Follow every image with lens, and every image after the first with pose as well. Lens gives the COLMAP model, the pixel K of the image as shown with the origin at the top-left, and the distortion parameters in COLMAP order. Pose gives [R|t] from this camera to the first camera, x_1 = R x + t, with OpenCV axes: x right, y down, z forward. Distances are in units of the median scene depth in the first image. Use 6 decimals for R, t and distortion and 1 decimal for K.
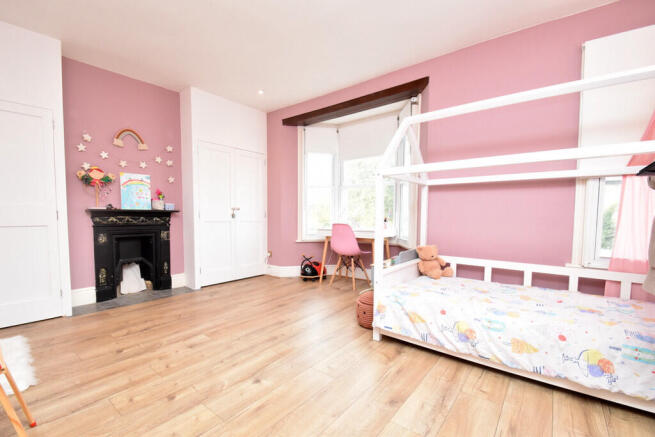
lens RADIAL K [[289.1, 0, 317.5], [0, 289.1, 229.0], [0, 0, 1]] dist [0.003169, -0.000013]
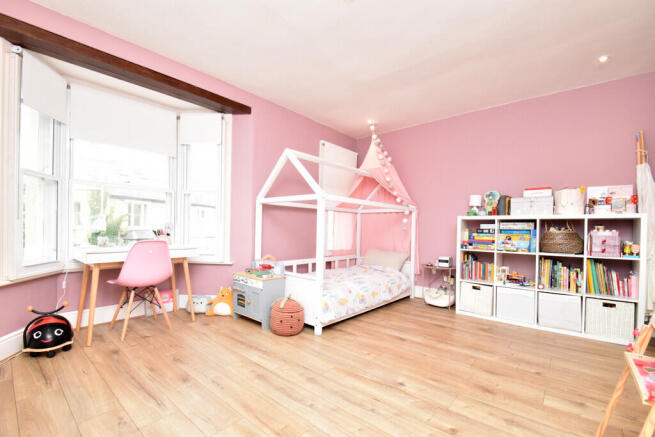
lens RADIAL K [[289.1, 0, 317.5], [0, 289.1, 229.0], [0, 0, 1]] dist [0.003169, -0.000013]
pose [[0.039652, -0.008021, 0.999181, -0.981329], [0.028018, 0.999584, 0.006913, -0.065957], [-0.998821, 0.027721, 0.039860, 0.929319]]
